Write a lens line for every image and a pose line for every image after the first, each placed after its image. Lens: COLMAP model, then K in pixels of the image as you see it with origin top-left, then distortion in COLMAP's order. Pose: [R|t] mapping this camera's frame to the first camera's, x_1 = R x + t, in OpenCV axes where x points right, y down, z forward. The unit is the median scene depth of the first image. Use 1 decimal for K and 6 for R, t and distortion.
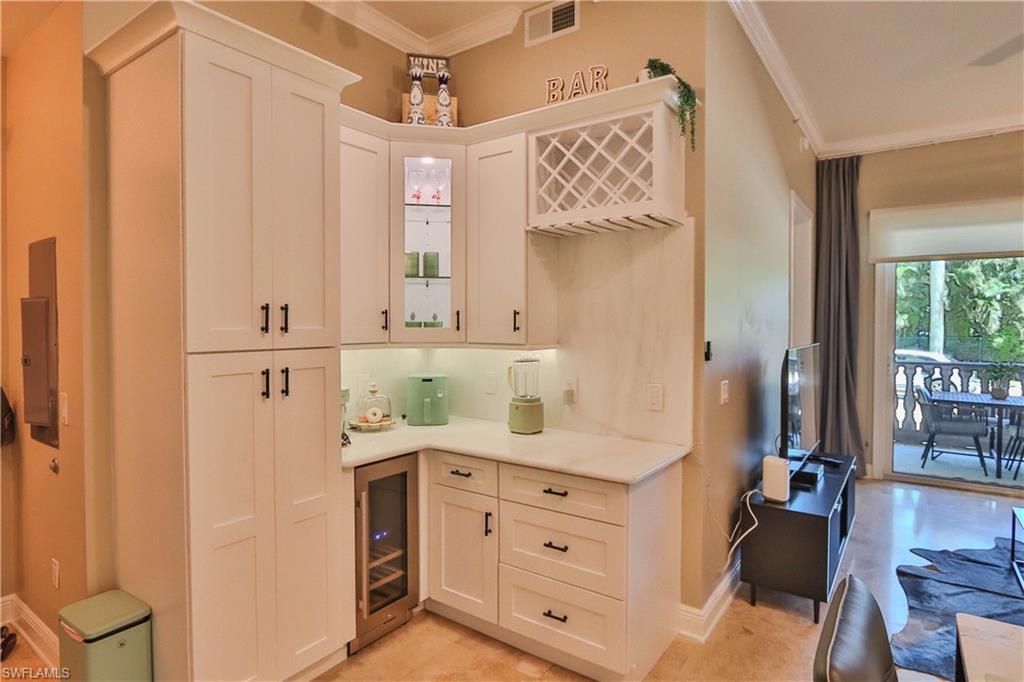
lens RADIAL K [[530.3, 0, 514.2], [0, 530.3, 331.8], [0, 0, 1]] dist [-0.016717, 0.000304]
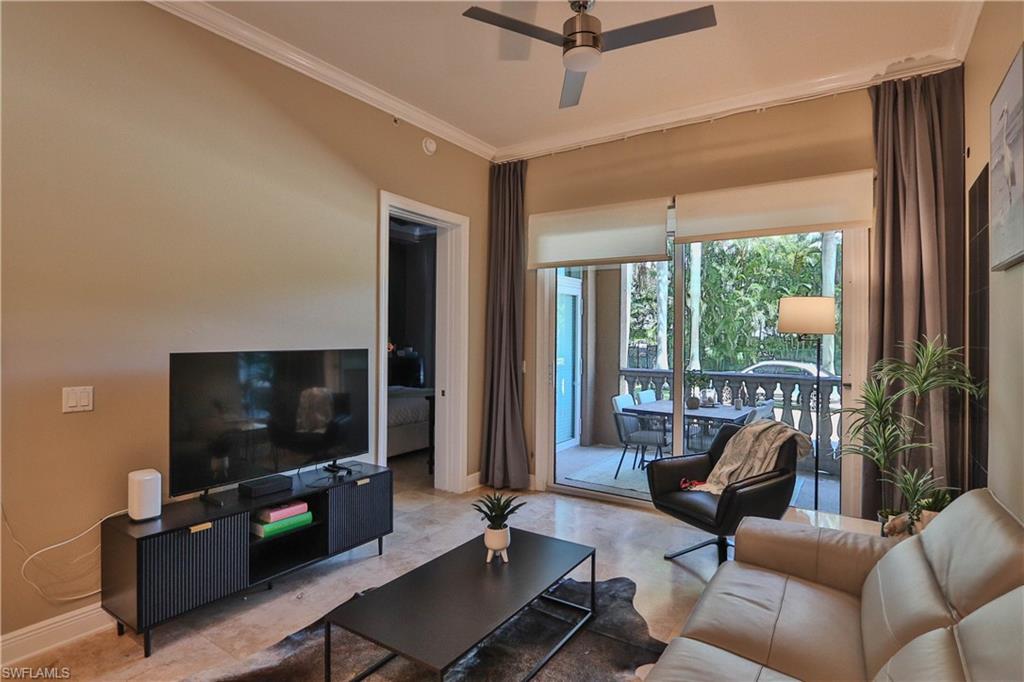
lens RADIAL K [[530.3, 0, 514.2], [0, 530.3, 331.8], [0, 0, 1]] dist [-0.016717, 0.000304]
pose [[0.998235, 0.003280, 0.059290, 1.091470], [-0.002072, 0.999789, -0.020418, 0.012065], [-0.059344, 0.020259, 0.998032, 0.035296]]
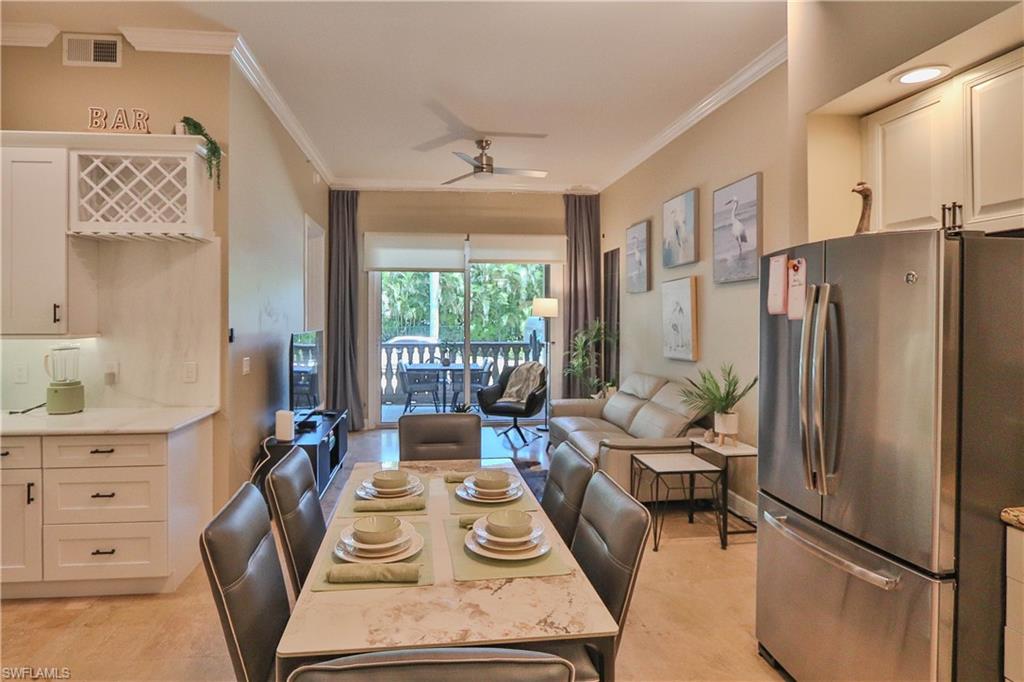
lens RADIAL K [[537.3, 0, 472.9], [0, 537.3, 315.0], [0, 0, 1]] dist [-0.020631, -0.000167]
pose [[0.742678, -0.000930, 0.669648, -0.088323], [0.011591, 0.999867, -0.011465, 0.005982], [-0.669548, 0.016277, 0.742591, -0.408298]]
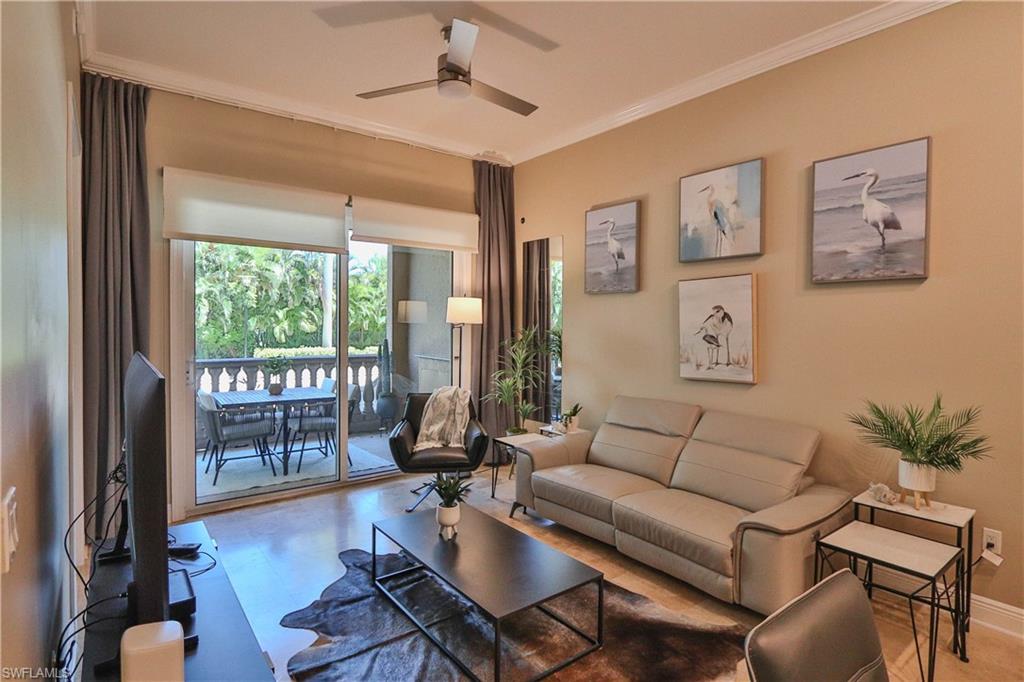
lens RADIAL K [[530.3, 0, 514.2], [0, 530.3, 331.8], [0, 0, 1]] dist [-0.016717, 0.000304]
pose [[0.267716, -0.017680, 0.963336, 0.163670], [0.005671, 0.999843, 0.016774, -0.010749], [-0.963481, 0.000972, 0.267774, 0.593216]]
